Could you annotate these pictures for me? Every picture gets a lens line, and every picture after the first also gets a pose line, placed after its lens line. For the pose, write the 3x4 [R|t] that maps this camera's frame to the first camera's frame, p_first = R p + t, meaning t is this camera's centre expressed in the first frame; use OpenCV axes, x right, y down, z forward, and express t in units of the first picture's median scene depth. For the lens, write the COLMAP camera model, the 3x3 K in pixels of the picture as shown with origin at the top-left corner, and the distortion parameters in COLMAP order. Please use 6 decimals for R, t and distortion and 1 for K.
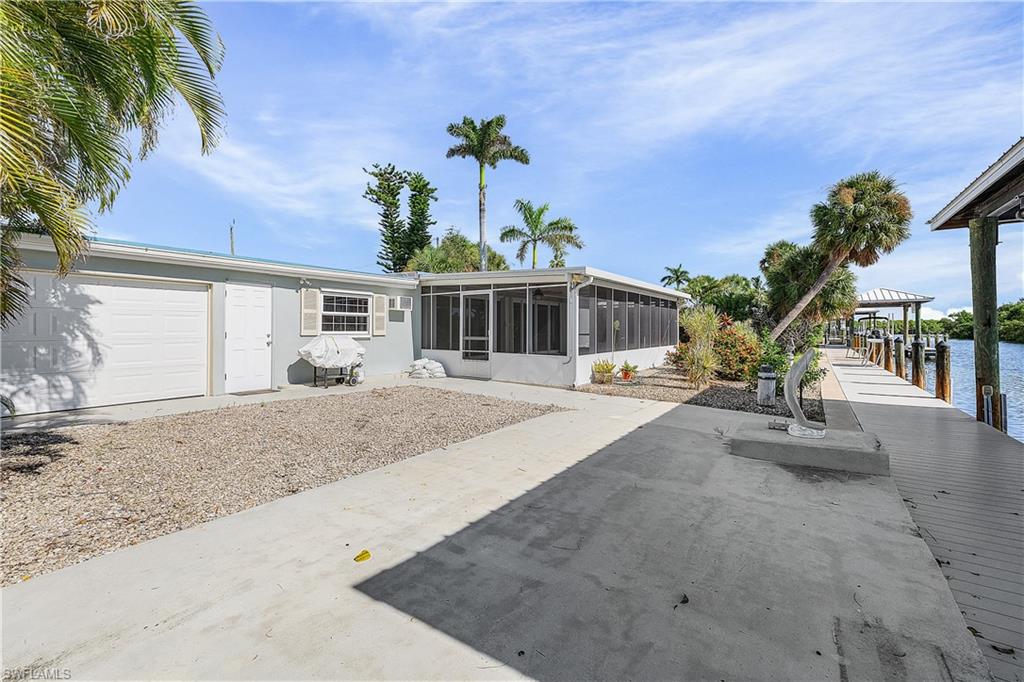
lens RADIAL K [[440.2, 0, 501.5], [0, 440.2, 334.9], [0, 0, 1]] dist [0.001764, 0.000441]
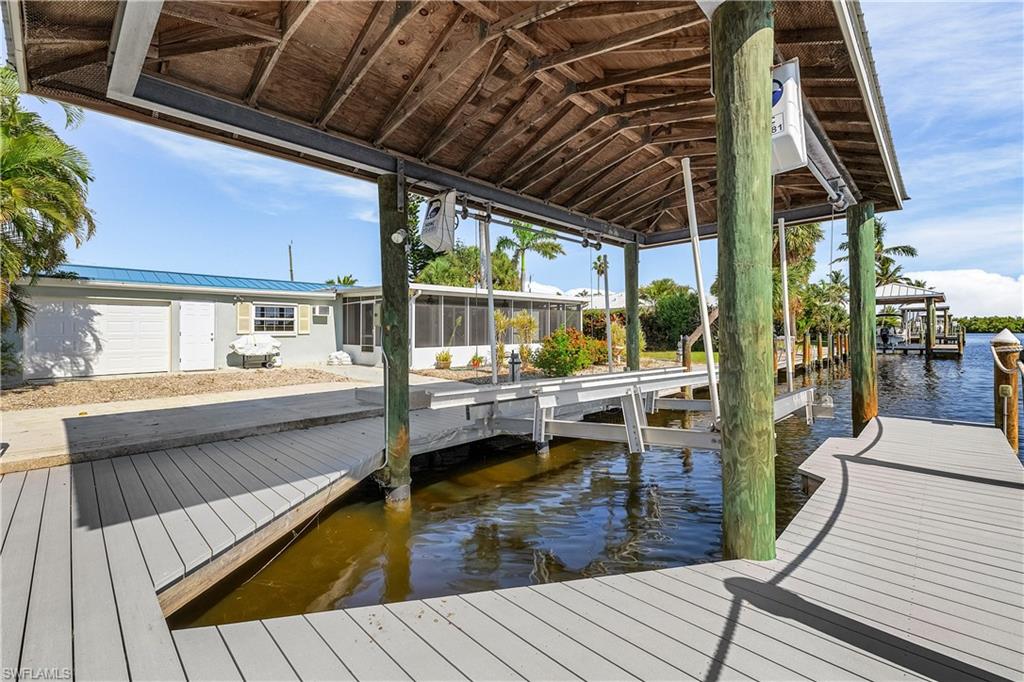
lens RADIAL K [[440.2, 0, 509.6], [0, 440.2, 347.7], [0, 0, 1]] dist [0.001764, 0.000441]
pose [[0.979125, -0.000522, -0.203258, 0.715204], [0.005734, 0.999670, 0.025054, 0.014462], [0.203177, -0.025697, 0.978805, -0.255492]]
